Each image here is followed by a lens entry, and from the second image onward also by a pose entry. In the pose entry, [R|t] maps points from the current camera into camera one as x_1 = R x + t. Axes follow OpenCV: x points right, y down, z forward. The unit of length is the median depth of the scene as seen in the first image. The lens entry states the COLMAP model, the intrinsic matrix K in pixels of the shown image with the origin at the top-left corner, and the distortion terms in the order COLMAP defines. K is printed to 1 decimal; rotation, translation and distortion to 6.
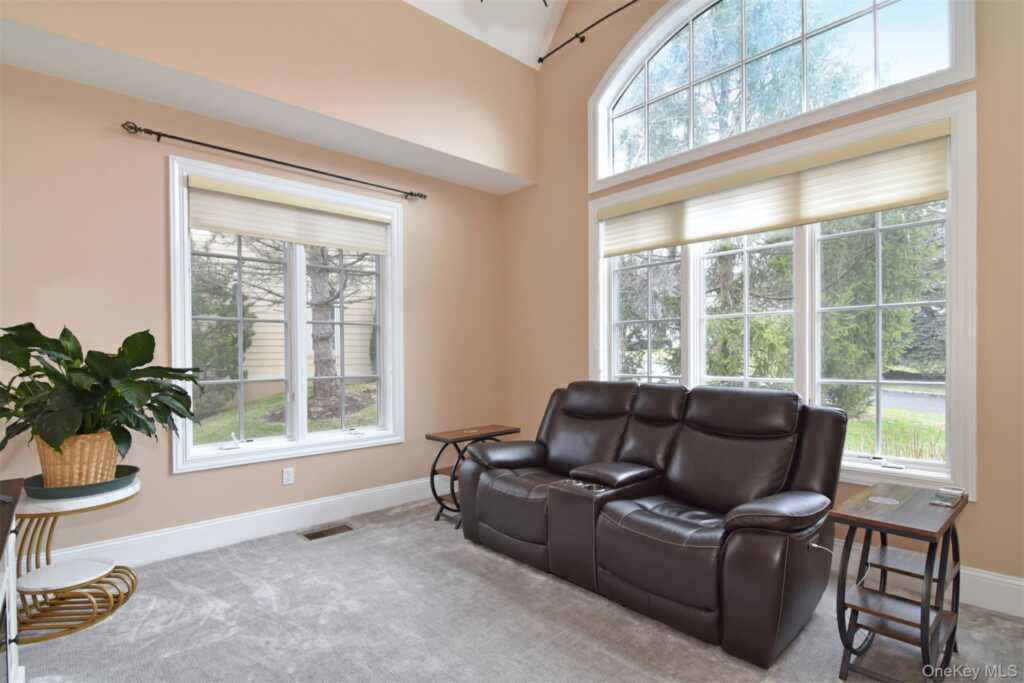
lens RADIAL K [[508.1, 0, 516.0], [0, 508.1, 351.6], [0, 0, 1]] dist [-0.006696, -0.000701]
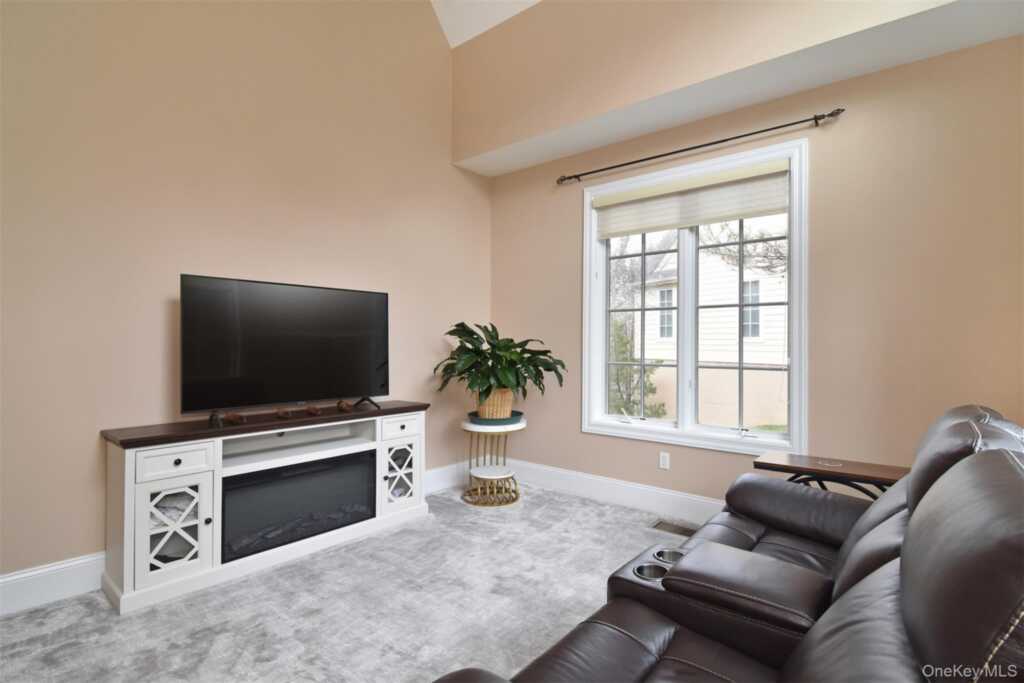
lens RADIAL K [[508.1, 0, 515.9], [0, 508.1, 339.0], [0, 0, 1]] dist [-0.006696, -0.000701]
pose [[0.139350, -0.004470, -0.990233, 0.597568], [-0.000264, 0.999990, -0.004551, 0.006911], [0.990243, 0.000895, 0.139348, 0.649567]]
